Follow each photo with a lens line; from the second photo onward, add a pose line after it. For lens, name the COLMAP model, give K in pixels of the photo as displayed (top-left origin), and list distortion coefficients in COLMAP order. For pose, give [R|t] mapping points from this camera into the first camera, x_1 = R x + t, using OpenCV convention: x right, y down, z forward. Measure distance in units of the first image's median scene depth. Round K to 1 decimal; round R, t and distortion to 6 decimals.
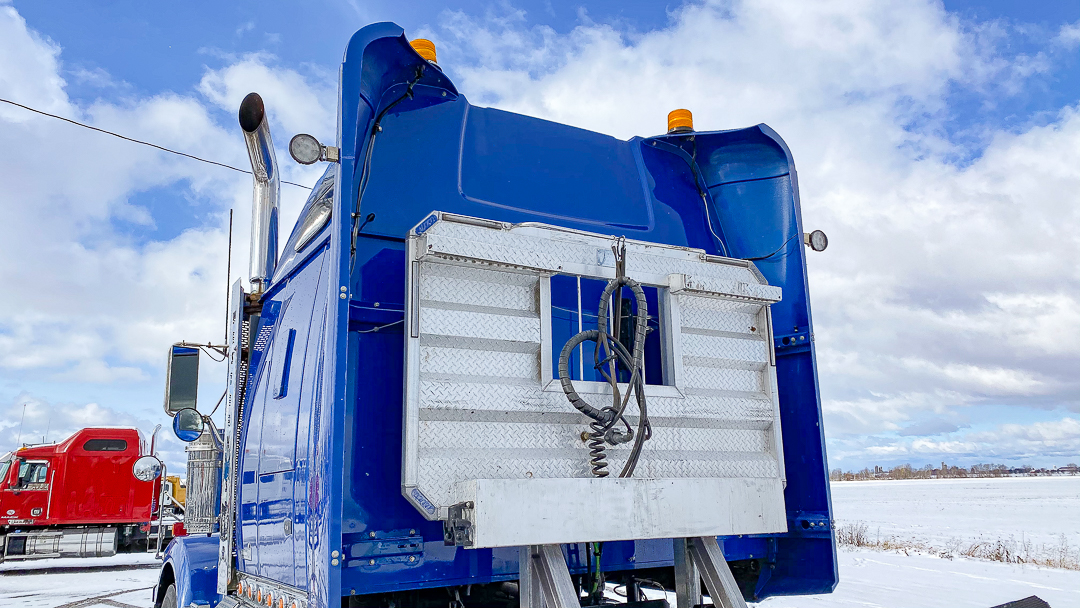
lens RADIAL K [[824.0, 0, 538.0], [0, 824.0, 306.4], [0, 0, 1]] dist [0.031480, -0.012514]
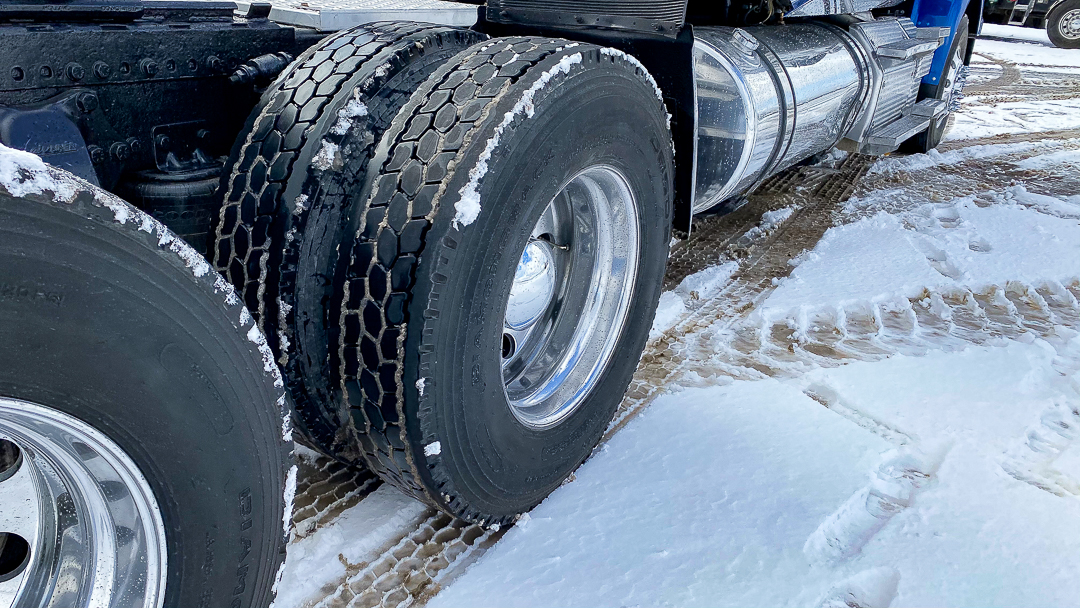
lens RADIAL K [[824.0, 0, 538.0], [0, 824.0, 306.4], [0, 0, 1]] dist [0.031480, -0.012514]
pose [[0.446283, 0.391653, -0.804636, 0.971839], [0.125039, 0.863032, 0.489429, 0.213202], [0.886113, -0.319035, 0.336185, 0.527791]]
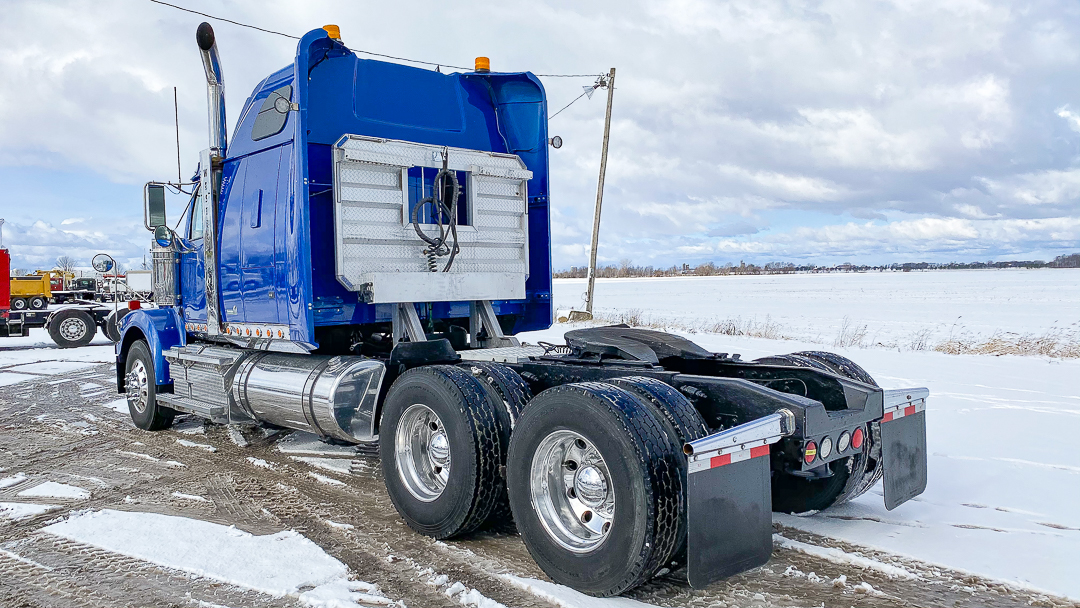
lens RADIAL K [[808.3, 0, 561.5], [0, 808.3, 318.3], [0, 0, 1]] dist [0.037267, -0.003700]
pose [[0.973299, -0.007025, 0.229434, -0.067693], [-0.052133, 0.966646, 0.250754, -0.180859], [-0.223543, -0.256020, 0.940469, -0.886101]]
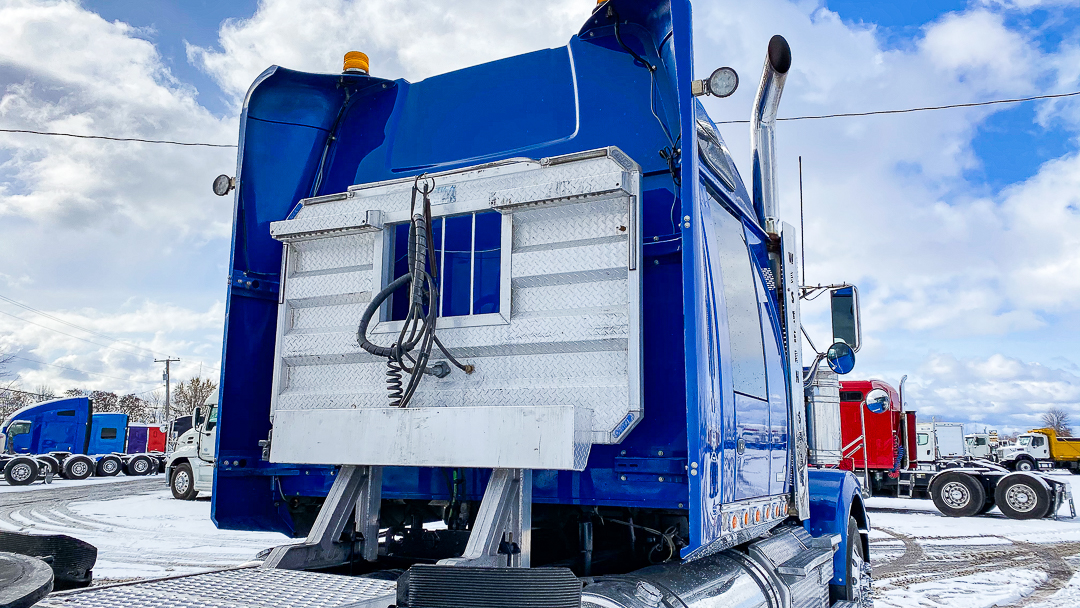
lens RADIAL K [[827.7, 0, 552.0], [0, 827.7, 310.2], [0, 0, 1]] dist [0.023072, -0.010800]
pose [[0.538459, -0.115838, -0.834652, 1.001947], [0.165536, 0.985747, -0.030016, 0.134997], [0.826233, -0.122002, 0.549959, 0.543834]]
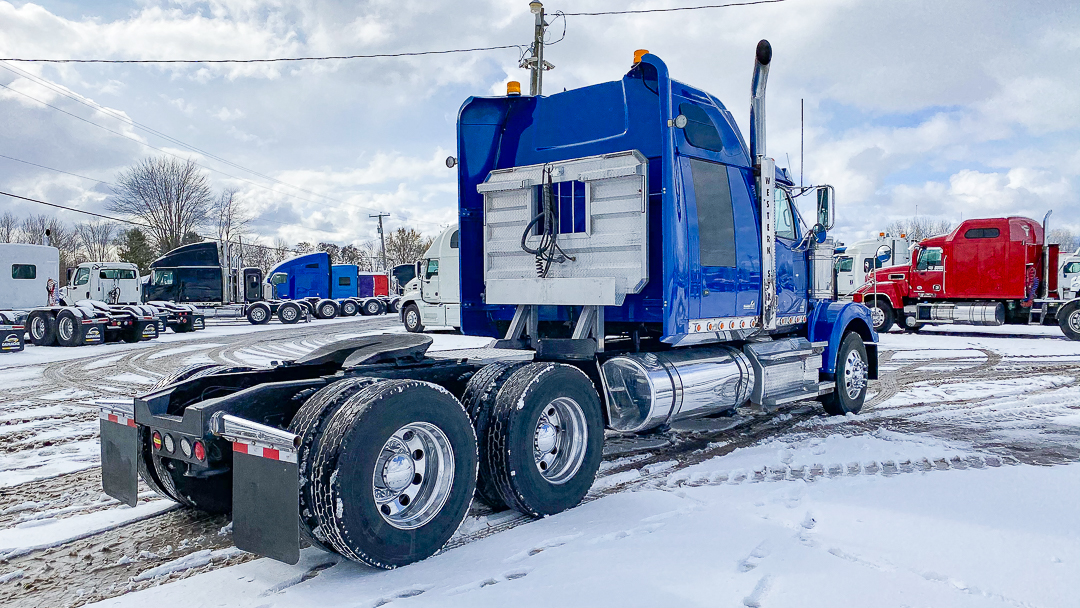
lens RADIAL K [[824.0, 0, 538.0], [0, 824.0, 306.4], [0, 0, 1]] dist [0.031480, -0.012514]
pose [[0.321137, 0.035907, -0.946352, 2.022709], [0.214533, 0.970545, 0.109625, 0.030730], [0.922414, -0.238228, 0.303975, 0.265736]]
